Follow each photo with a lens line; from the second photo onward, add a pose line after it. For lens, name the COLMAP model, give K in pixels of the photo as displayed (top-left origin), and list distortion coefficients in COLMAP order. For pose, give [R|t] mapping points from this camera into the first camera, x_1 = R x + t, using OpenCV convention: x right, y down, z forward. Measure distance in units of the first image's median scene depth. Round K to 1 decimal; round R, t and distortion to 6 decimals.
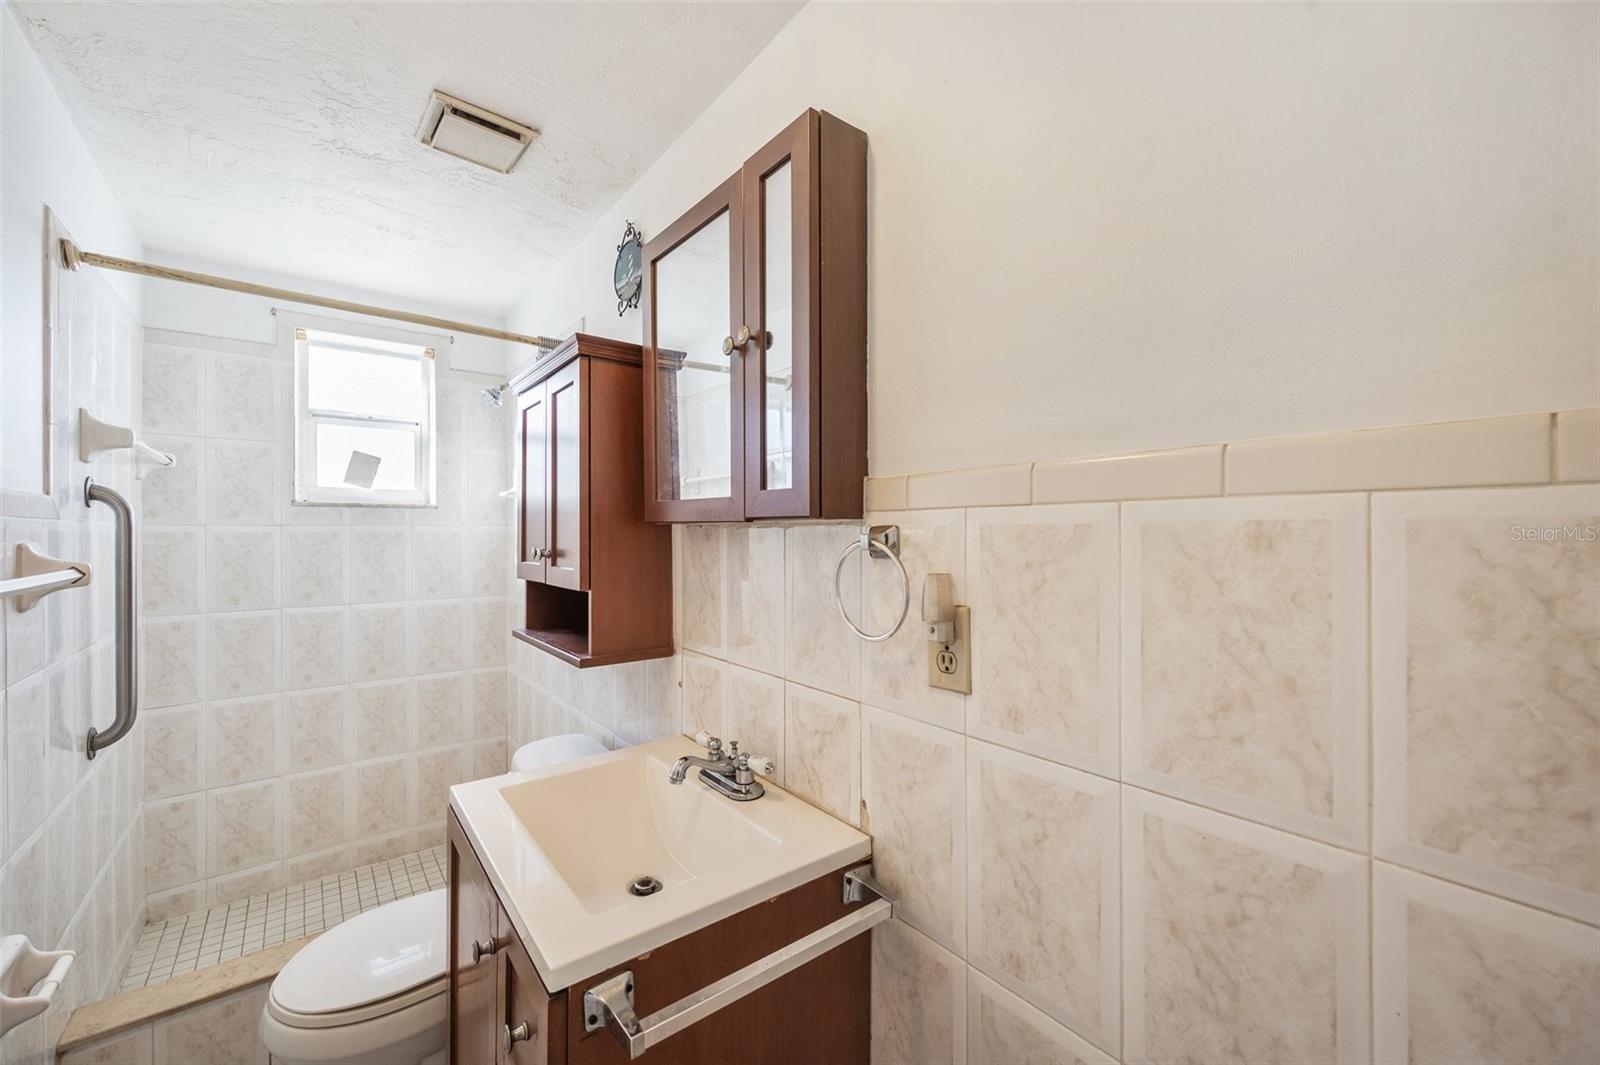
lens RADIAL K [[633.7, 0, 802.8], [0, 633.7, 533.9], [0, 0, 1]] dist [-0.003298, 0.001152]
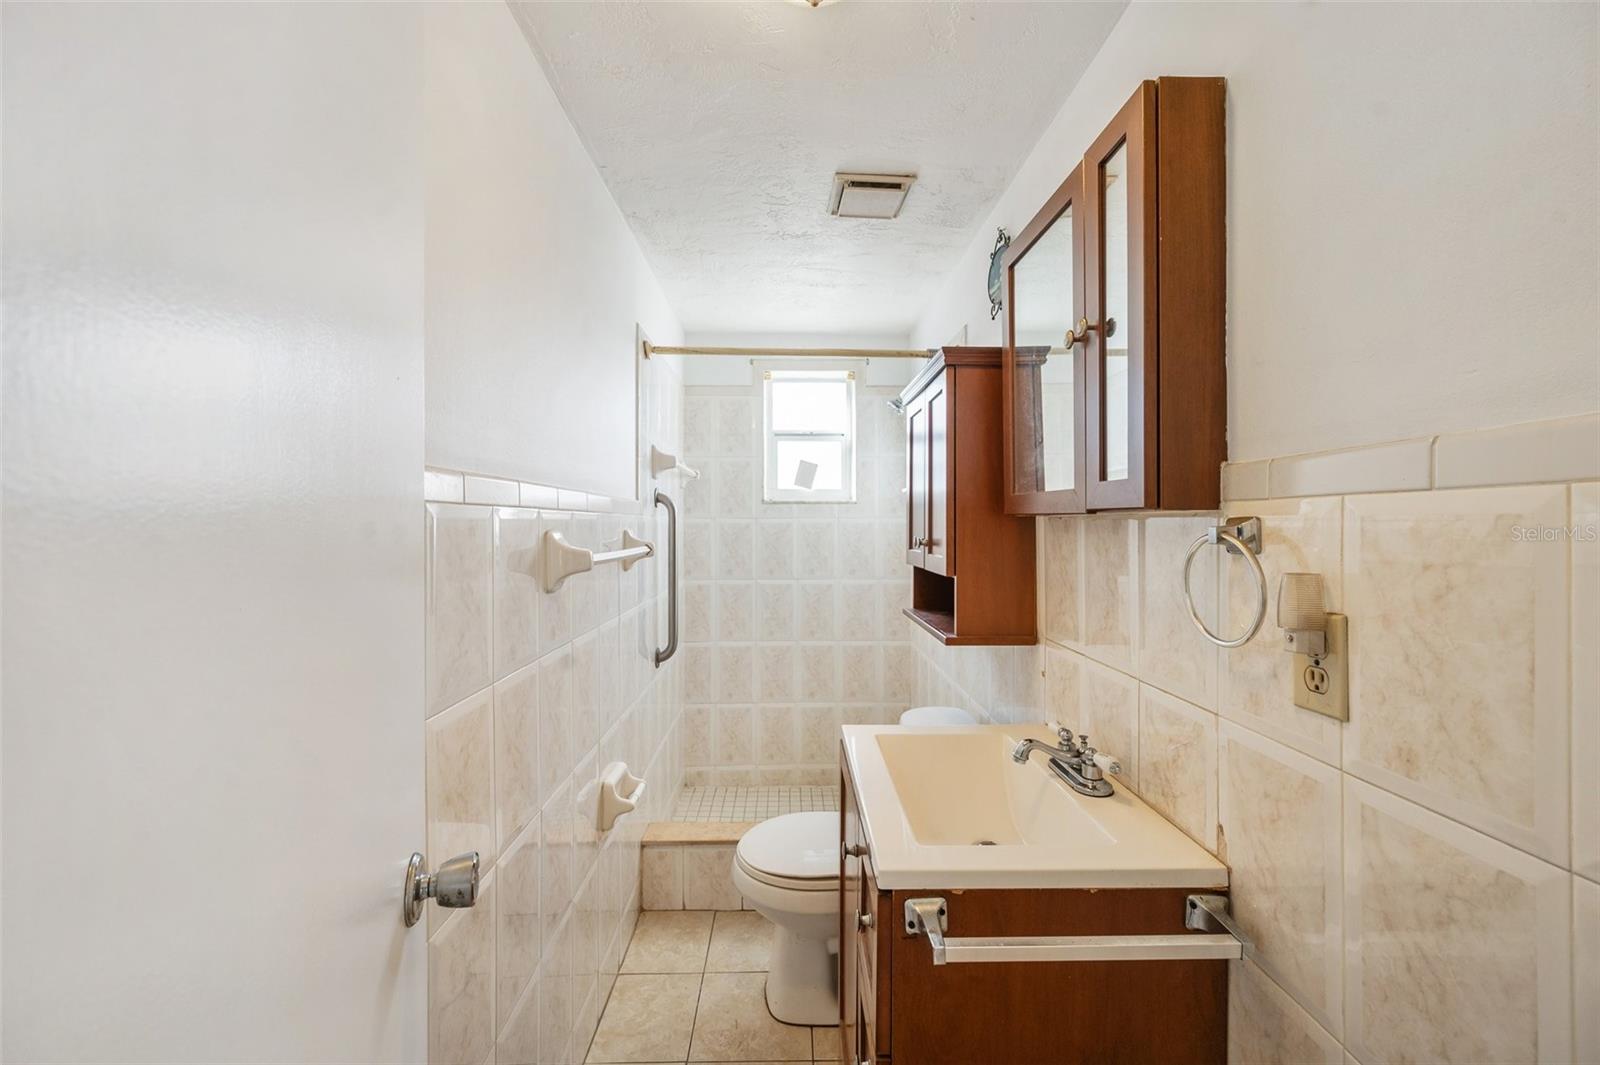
lens RADIAL K [[633.7, 0, 798.2], [0, 633.7, 526.4], [0, 0, 1]] dist [-0.003298, 0.001152]
pose [[0.798429, 0.004785, -0.602069, 0.126646], [-0.004056, 0.999988, 0.002569, 0.000124], [0.602075, 0.000391, 0.798440, -0.057776]]
